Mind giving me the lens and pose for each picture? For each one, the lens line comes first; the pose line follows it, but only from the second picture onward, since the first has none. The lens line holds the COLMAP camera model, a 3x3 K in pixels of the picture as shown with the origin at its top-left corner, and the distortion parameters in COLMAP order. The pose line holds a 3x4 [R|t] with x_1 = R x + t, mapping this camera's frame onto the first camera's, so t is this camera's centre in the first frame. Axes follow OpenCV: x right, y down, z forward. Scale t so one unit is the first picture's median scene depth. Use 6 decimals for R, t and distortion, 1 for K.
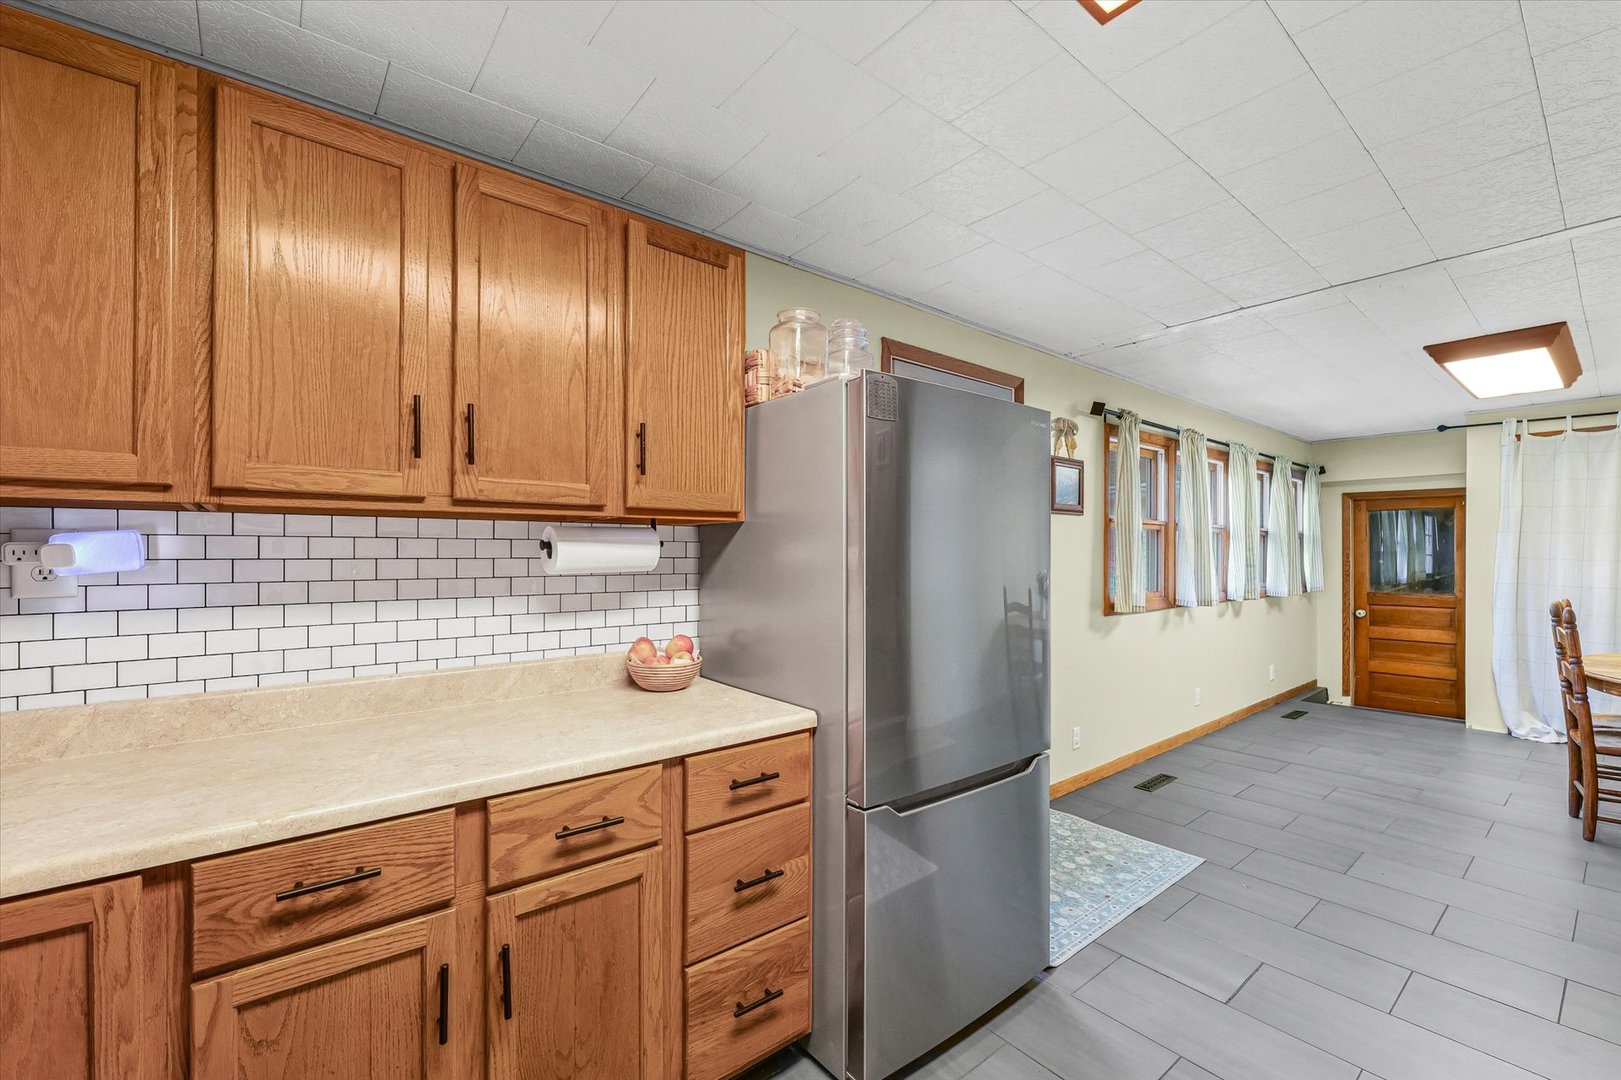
lens RADIAL K [[674.9, 0, 812.9], [0, 674.9, 545.5], [0, 0, 1]] dist [0.001142, 0.000303]
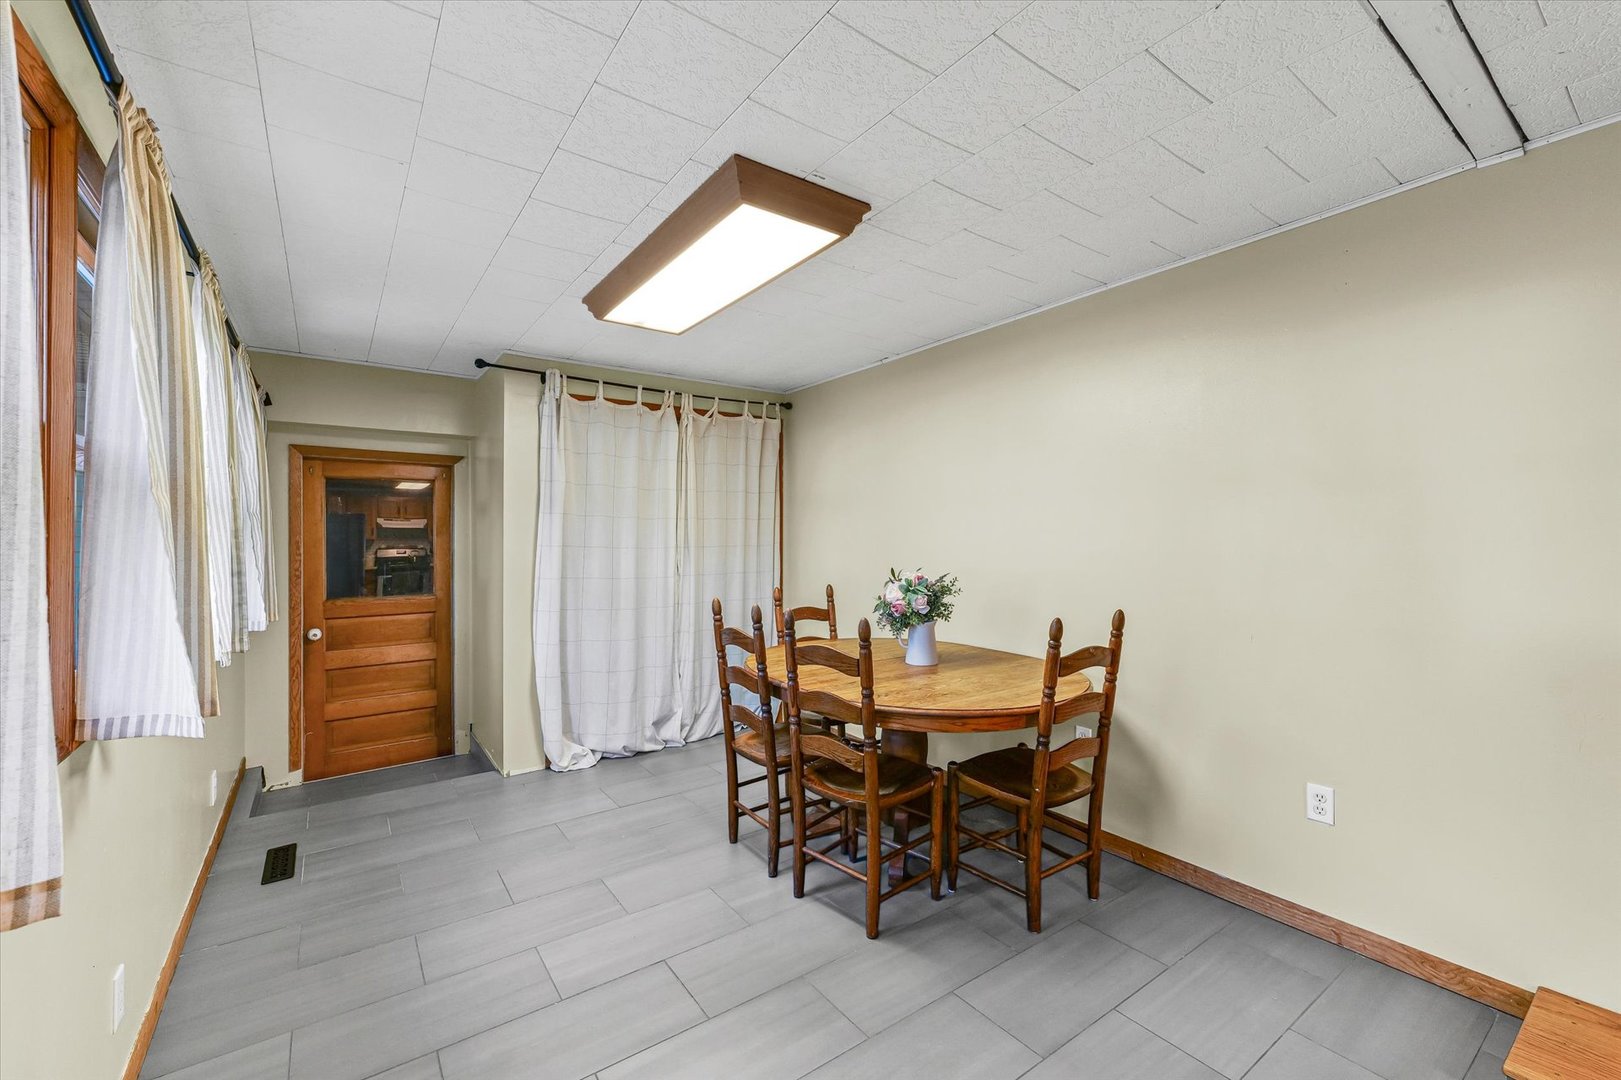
lens RADIAL K [[674.9, 0, 812.9], [0, 674.9, 540.5], [0, 0, 1]] dist [0.001142, 0.000303]
pose [[0.055931, -0.009309, 0.998391, 0.199241], [-0.008791, 0.999913, 0.009816, 0.000804], [-0.998396, -0.009326, 0.055844, 0.496336]]
